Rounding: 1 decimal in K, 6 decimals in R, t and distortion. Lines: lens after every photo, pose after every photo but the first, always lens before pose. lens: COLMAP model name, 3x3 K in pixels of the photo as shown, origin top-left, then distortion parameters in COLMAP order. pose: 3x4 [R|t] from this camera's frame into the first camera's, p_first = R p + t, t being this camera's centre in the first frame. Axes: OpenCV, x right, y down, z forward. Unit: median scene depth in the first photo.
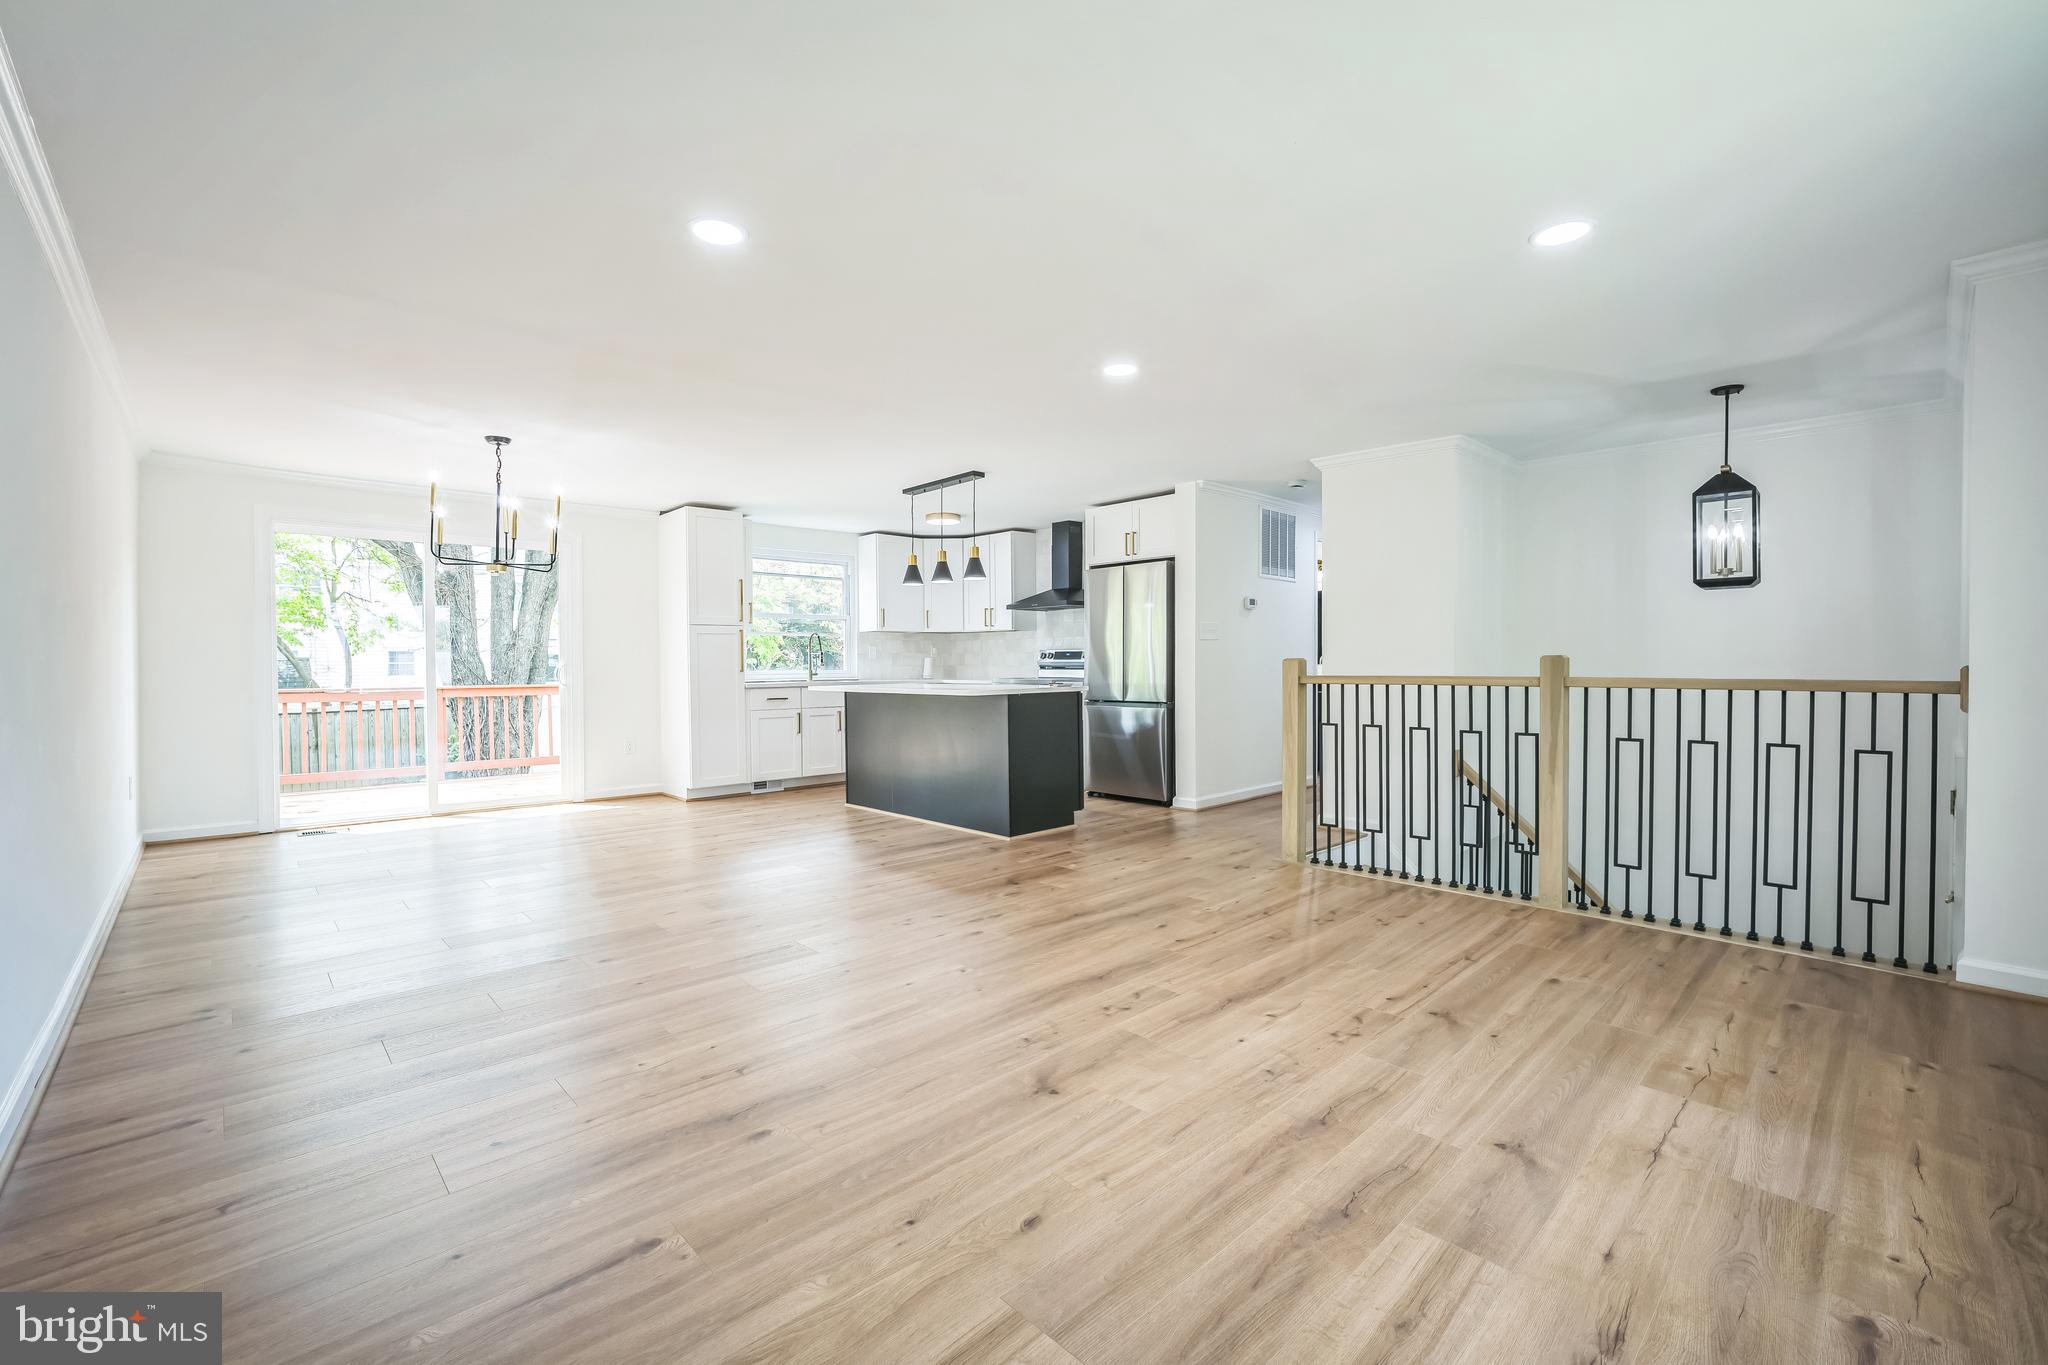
lens RADIAL K [[872.2, 0, 1027.8], [0, 872.2, 679.8], [0, 0, 1]] dist [-0.039677, 0.015301]
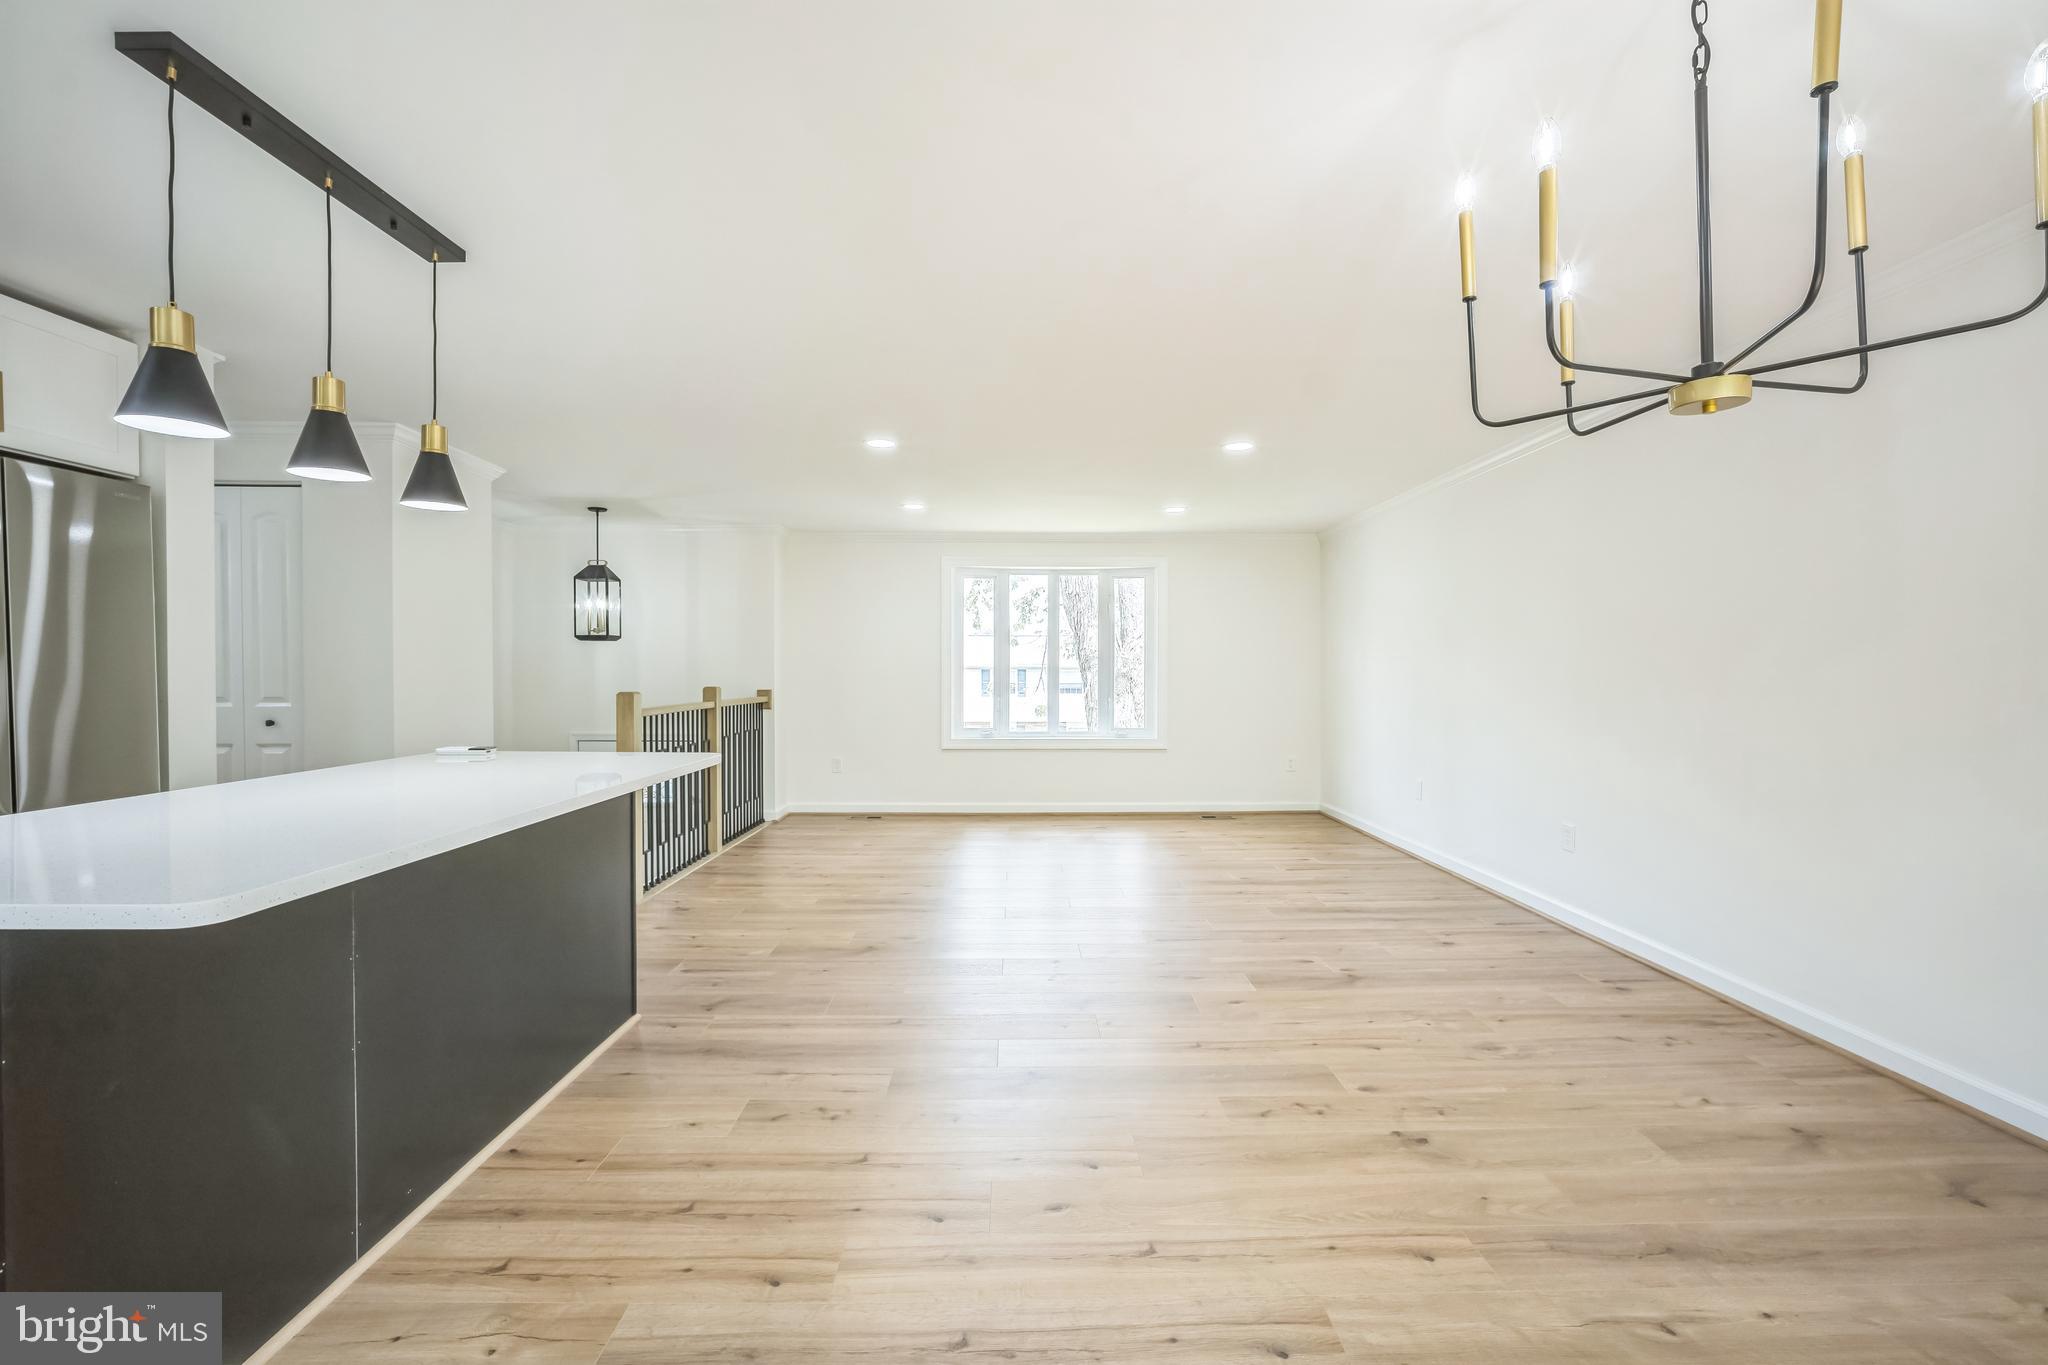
lens RADIAL K [[873.0, 0, 1032.1], [0, 873.0, 677.6], [0, 0, 1]] dist [-0.038091, 0.014324]
pose [[-0.739179, 0.000042, 0.673509, -0.766225], [0.016473, 0.999702, 0.018016, -0.057385], [-0.673308, 0.024412, -0.738959, 1.606271]]
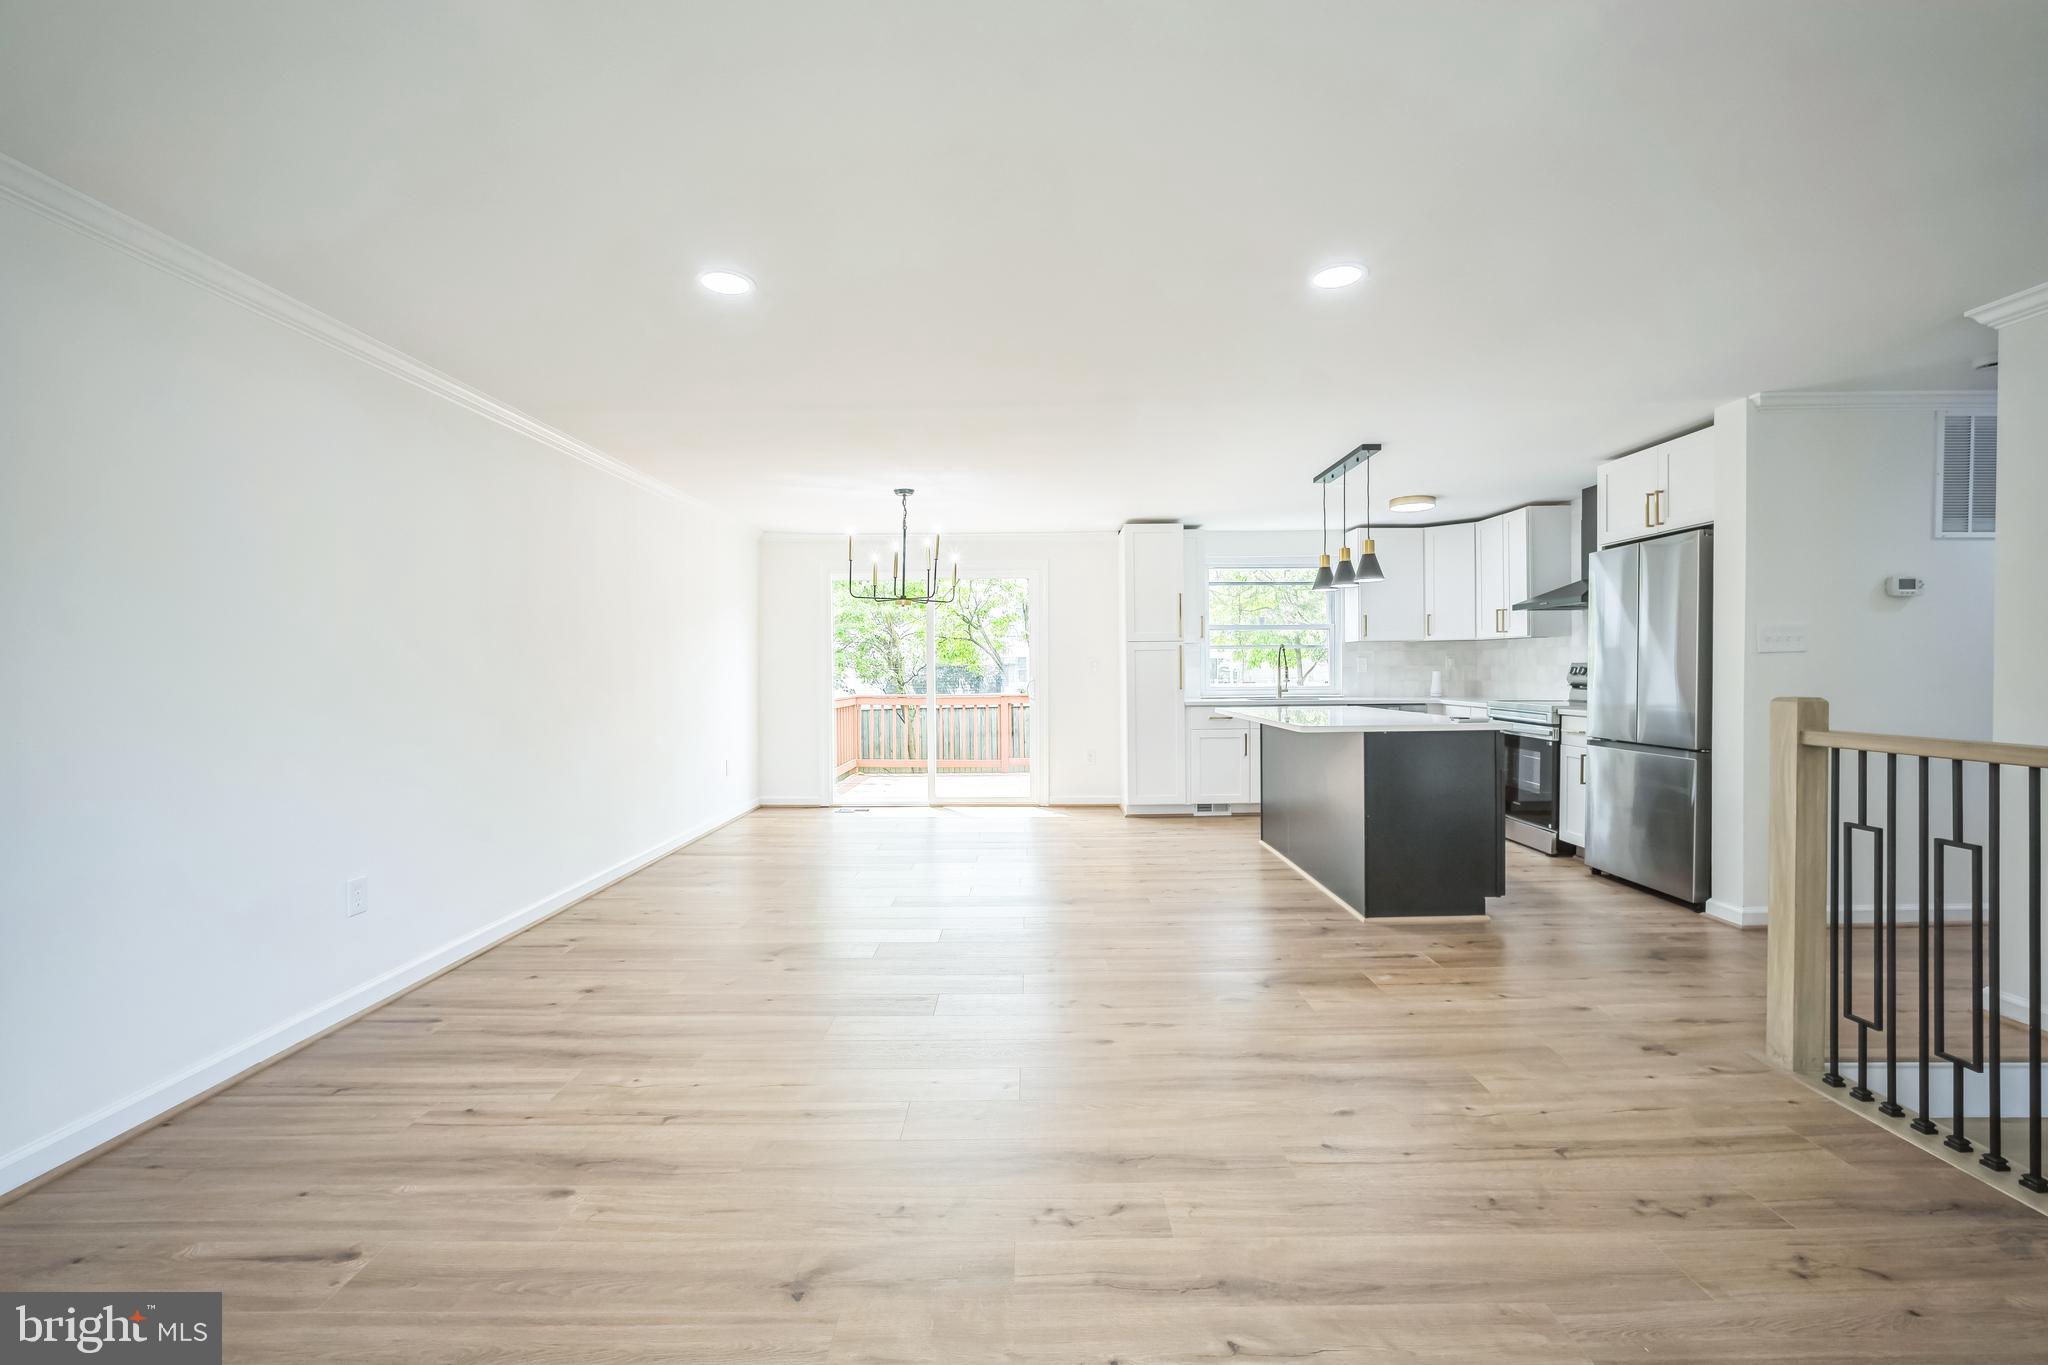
lens RADIAL K [[866.5, 0, 1026.3], [0, 866.5, 681.3], [0, 0, 1]] dist [-0.037264, 0.014432]
pose [[0.722834, 0.010603, -0.690941, 0.370235], [-0.008896, 0.999942, 0.006039, -0.038188], [0.690965, 0.001782, 0.722886, 0.320815]]
